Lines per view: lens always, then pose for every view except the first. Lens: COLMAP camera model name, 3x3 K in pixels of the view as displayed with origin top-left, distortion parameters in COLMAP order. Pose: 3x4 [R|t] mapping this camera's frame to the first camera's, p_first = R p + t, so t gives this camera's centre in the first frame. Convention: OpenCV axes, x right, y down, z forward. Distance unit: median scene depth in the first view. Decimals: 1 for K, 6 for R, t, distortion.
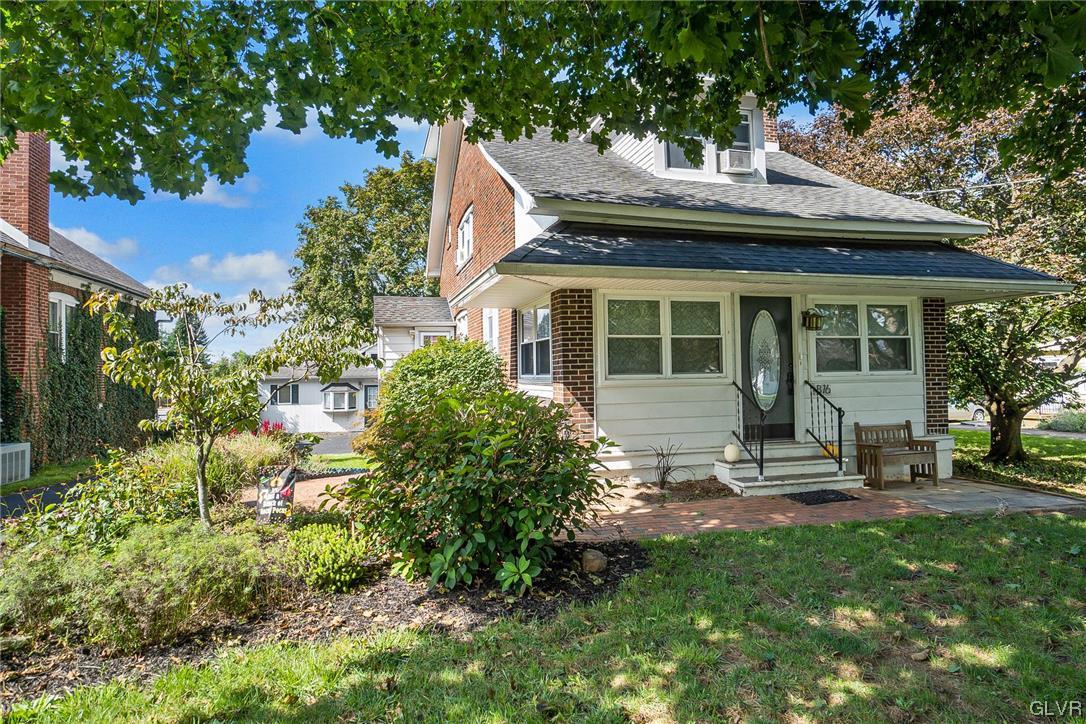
lens RADIAL K [[607.7, 0, 543.0], [0, 607.7, 362.0], [0, 0, 1]] dist [-0.003487, 0.001990]
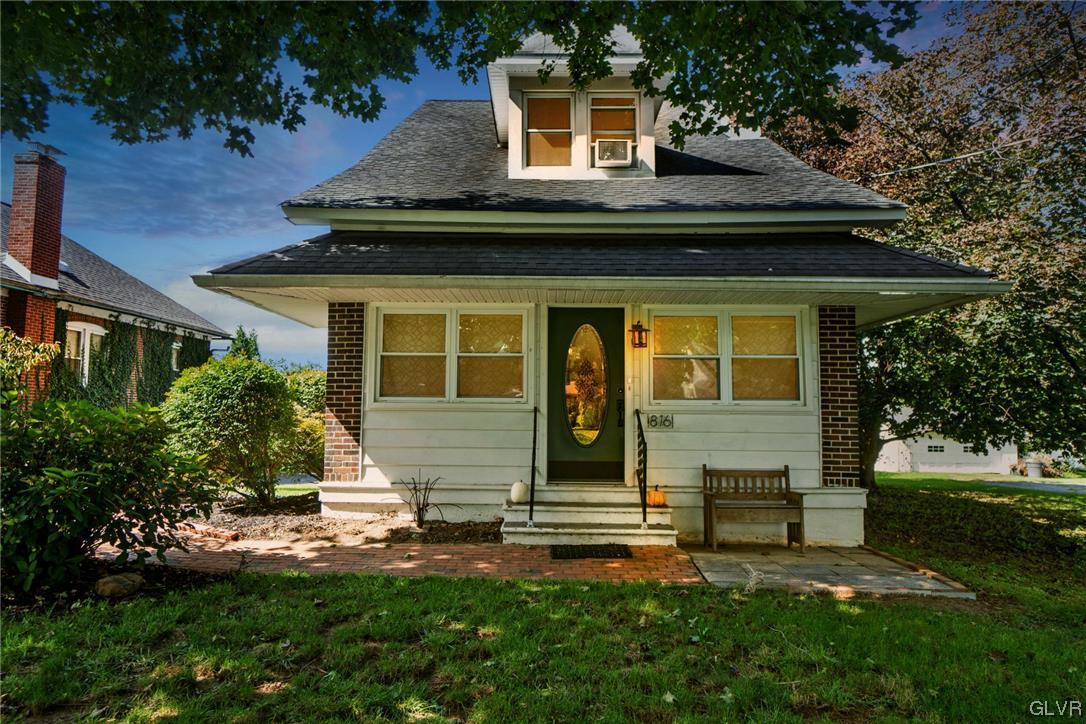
lens RADIAL K [[674.7, 0, 543.0], [0, 674.7, 362.0], [0, 0, 1]] dist [0.001326, 0.000272]
pose [[0.961551, 0.001042, -0.274623, 0.569694], [-0.017210, 0.998256, -0.056472, 0.020509], [0.274085, 0.059027, 0.959892, 0.095883]]
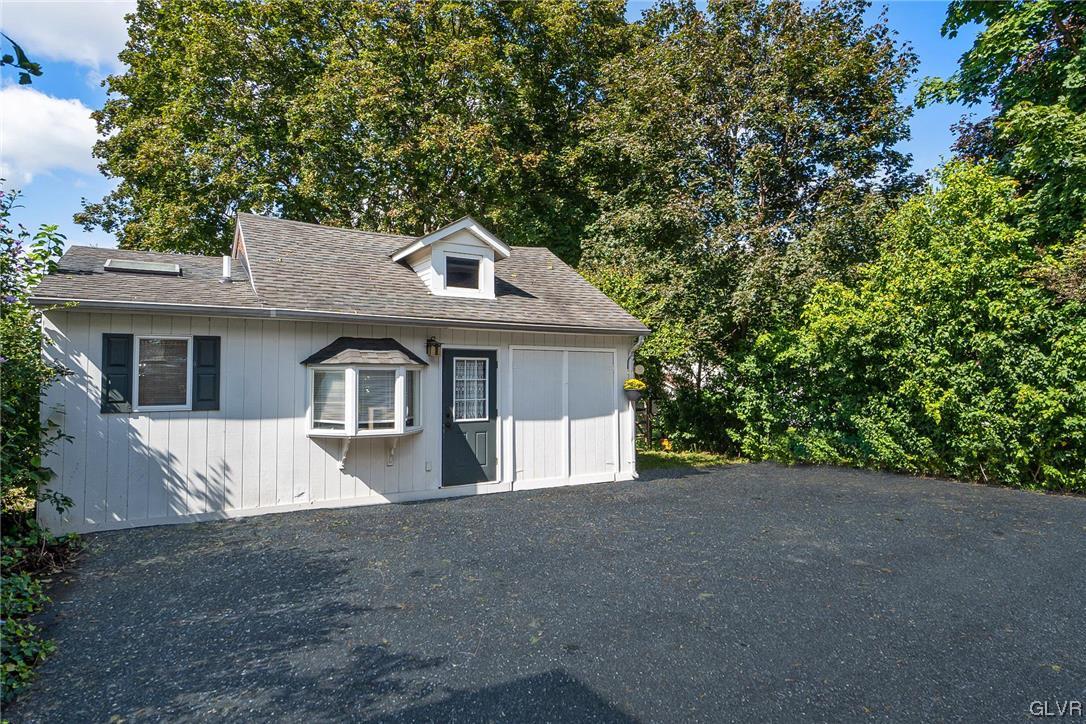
lens RADIAL K [[633.5, 0, 543.0], [0, 633.5, 362.0], [0, 0, 1]] dist [0.020357, 0.000076]
pose [[0.962749, 0.021717, 0.269522, -1.190606], [-0.018061, 0.999708, -0.016038, 0.173489], [-0.269791, 0.010573, 0.962861, 2.415005]]
